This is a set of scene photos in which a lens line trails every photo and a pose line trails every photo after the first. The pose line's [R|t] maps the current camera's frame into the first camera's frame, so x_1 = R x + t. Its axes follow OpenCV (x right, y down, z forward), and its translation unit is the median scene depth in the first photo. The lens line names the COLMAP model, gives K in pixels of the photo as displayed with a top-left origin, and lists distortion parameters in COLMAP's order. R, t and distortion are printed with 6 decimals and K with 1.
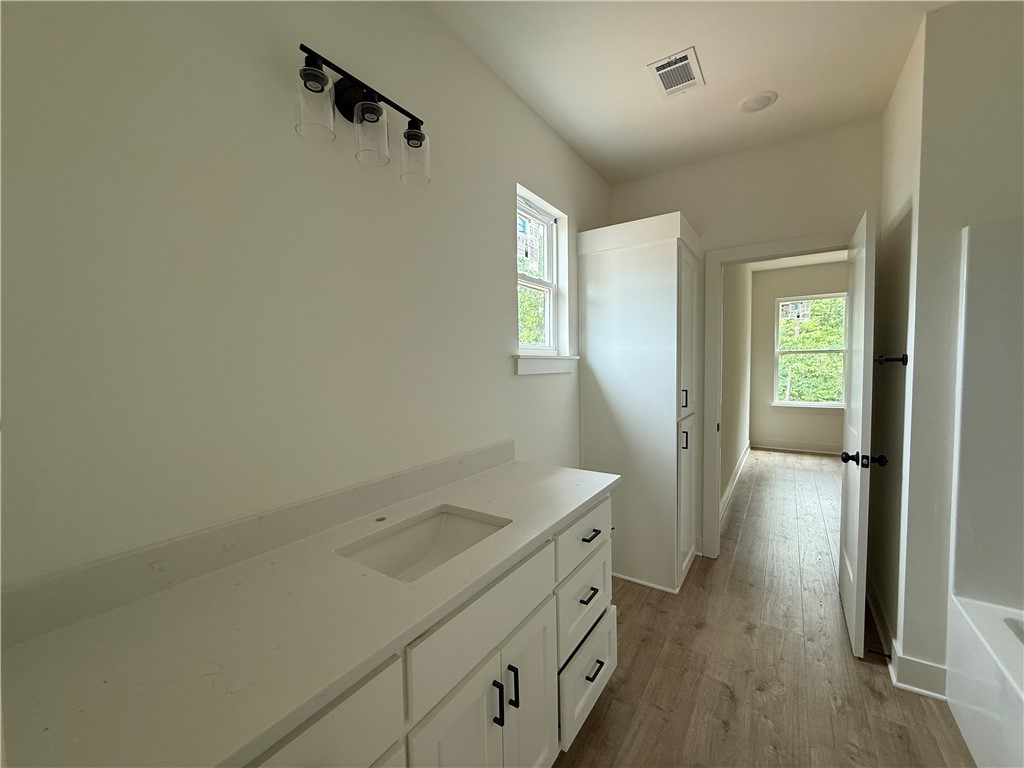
lens RADIAL K [[406.9, 0, 509.9], [0, 406.9, 384.1], [0, 0, 1]] dist [-0.000526, 0.000171]
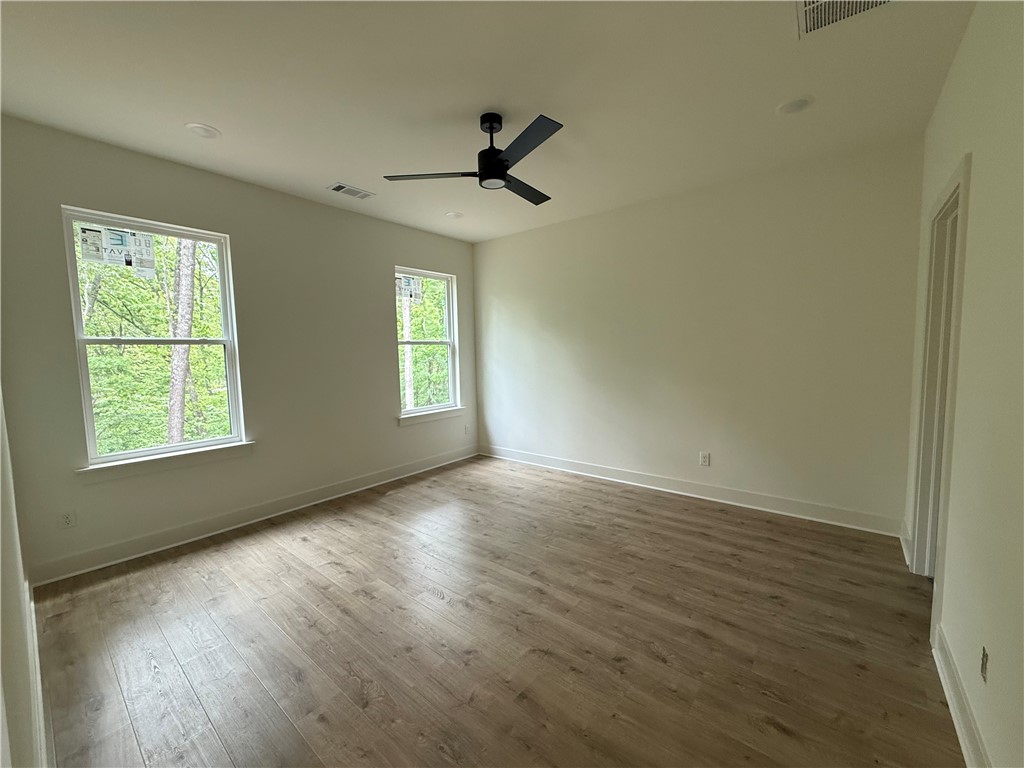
lens RADIAL K [[406.9, 0, 509.9], [0, 406.9, 384.1], [0, 0, 1]] dist [-0.000526, 0.000171]
pose [[0.080227, -0.061274, 0.994891, 0.198146], [0.066524, 0.996213, 0.055991, -0.019128], [-0.994554, 0.061692, 0.084000, 0.385092]]
